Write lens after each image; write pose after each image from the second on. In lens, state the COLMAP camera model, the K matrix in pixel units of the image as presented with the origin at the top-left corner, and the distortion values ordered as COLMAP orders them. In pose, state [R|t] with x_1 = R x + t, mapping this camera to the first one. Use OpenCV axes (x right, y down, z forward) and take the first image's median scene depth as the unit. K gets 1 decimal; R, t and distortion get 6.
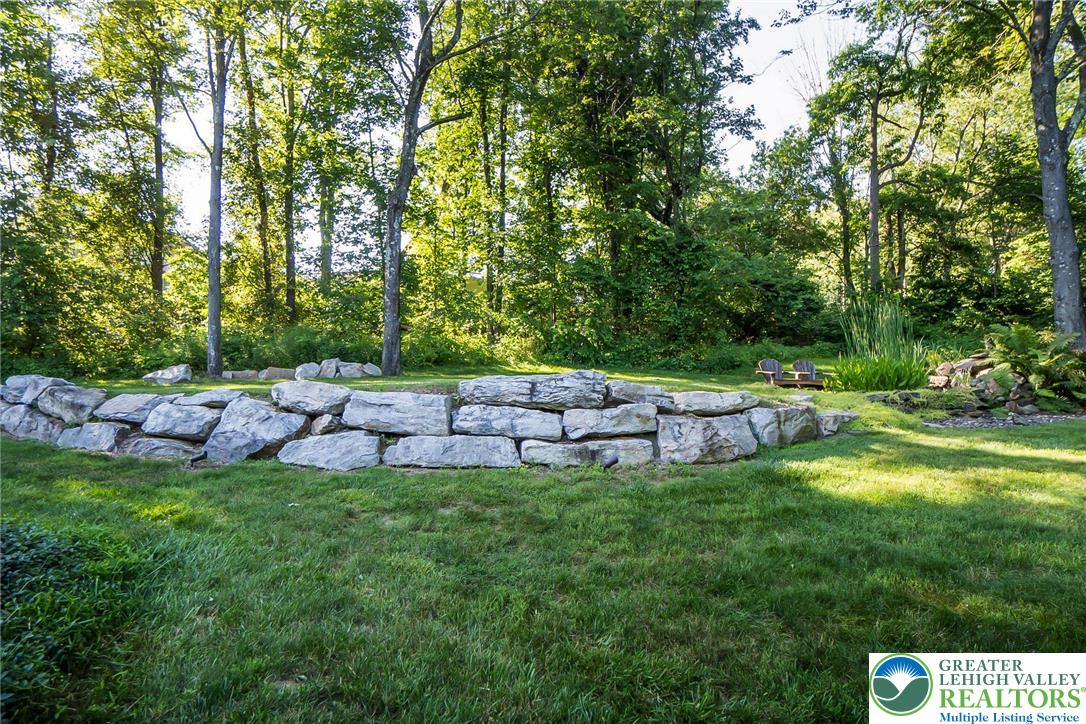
lens RADIAL K [[581.3, 0, 544.0], [0, 581.3, 357.1], [0, 0, 1]] dist [-0.004210, 0.000949]
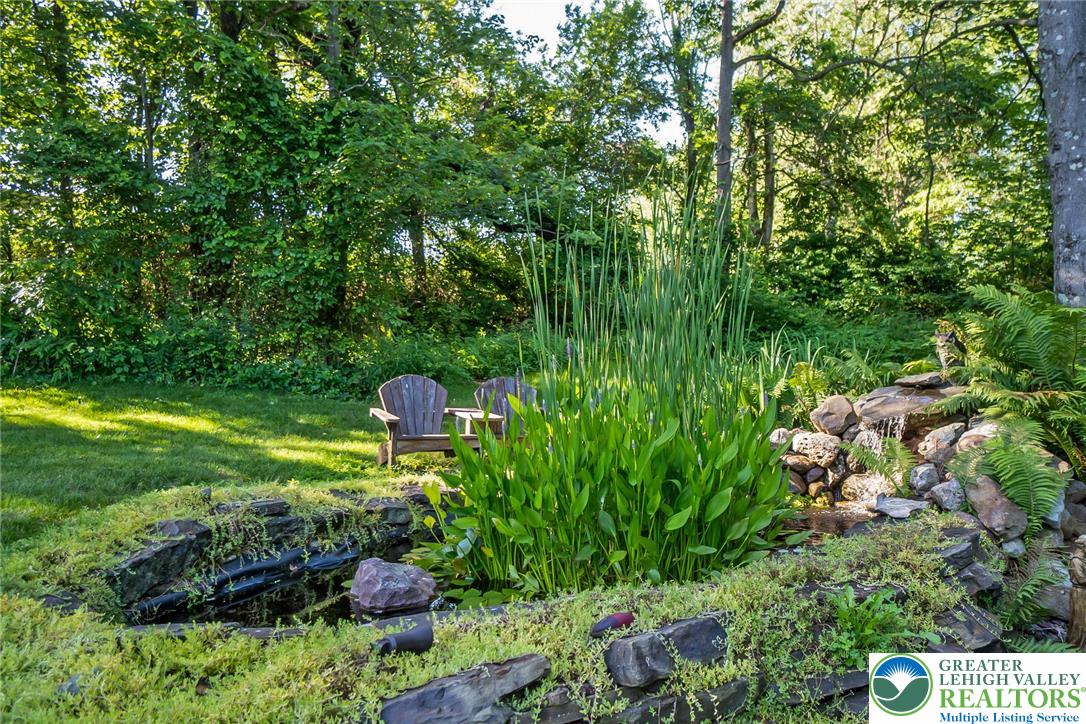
lens RADIAL K [[746.5, 0, 542.5], [0, 746.5, 361.3], [0, 0, 1]] dist [0.007911, -0.001026]
pose [[0.970047, 0.009625, 0.242726, 0.197891], [-0.014727, 0.999707, 0.019213, -0.009064], [-0.242470, -0.022213, 0.969905, 0.291842]]
